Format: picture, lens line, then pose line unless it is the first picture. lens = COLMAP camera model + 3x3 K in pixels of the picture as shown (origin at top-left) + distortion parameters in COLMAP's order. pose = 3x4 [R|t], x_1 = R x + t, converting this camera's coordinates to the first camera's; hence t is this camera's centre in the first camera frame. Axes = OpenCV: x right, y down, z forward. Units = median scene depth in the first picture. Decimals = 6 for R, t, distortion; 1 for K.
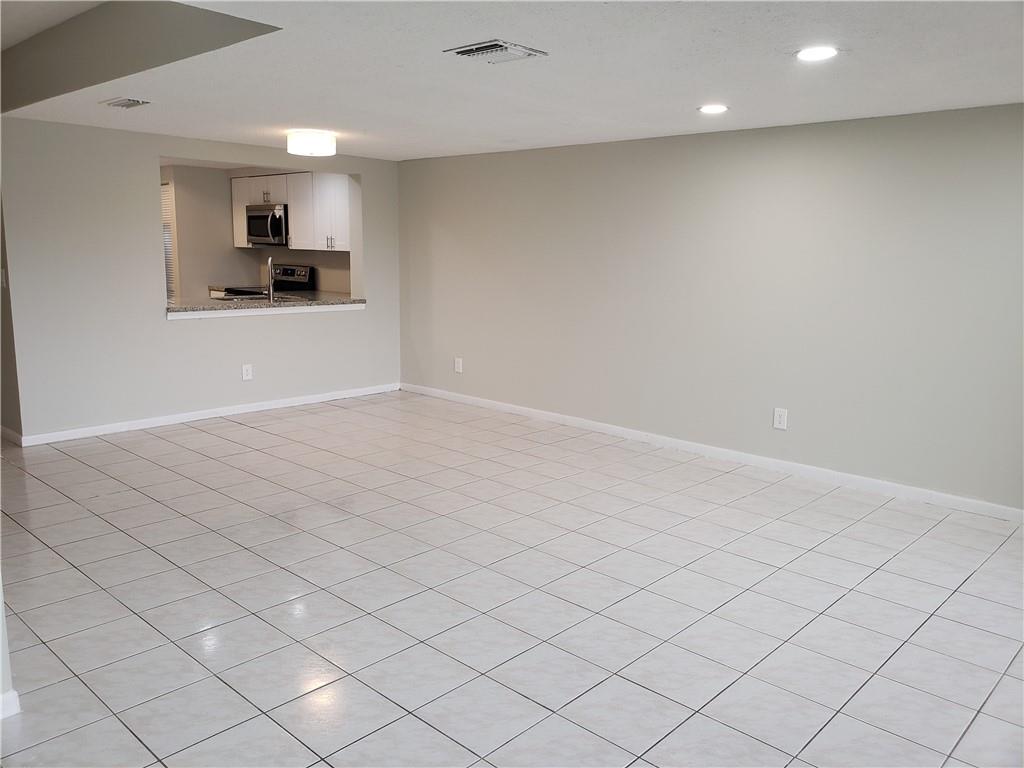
lens RADIAL K [[812.4, 0, 512.0], [0, 812.4, 384.0], [0, 0, 1]] dist [0.043569, -0.111417]
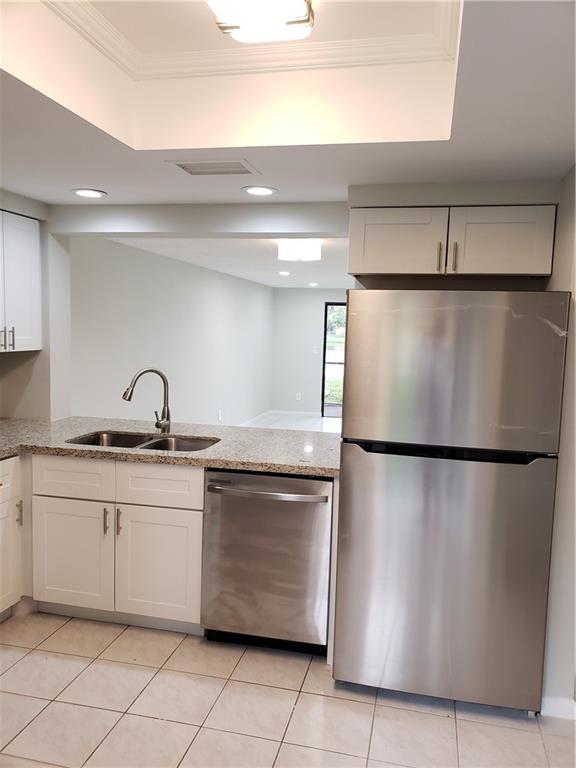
lens RADIAL K [[609.3, 0, 288.0], [0, 609.3, 384.0], [0, 0, 1]] dist [0.043569, -0.111417]
pose [[-0.503935, -0.113115, 0.856303, -0.679288], [0.118483, 0.972963, 0.198254, -0.201069], [-0.855576, 0.201365, -0.476908, 1.031024]]
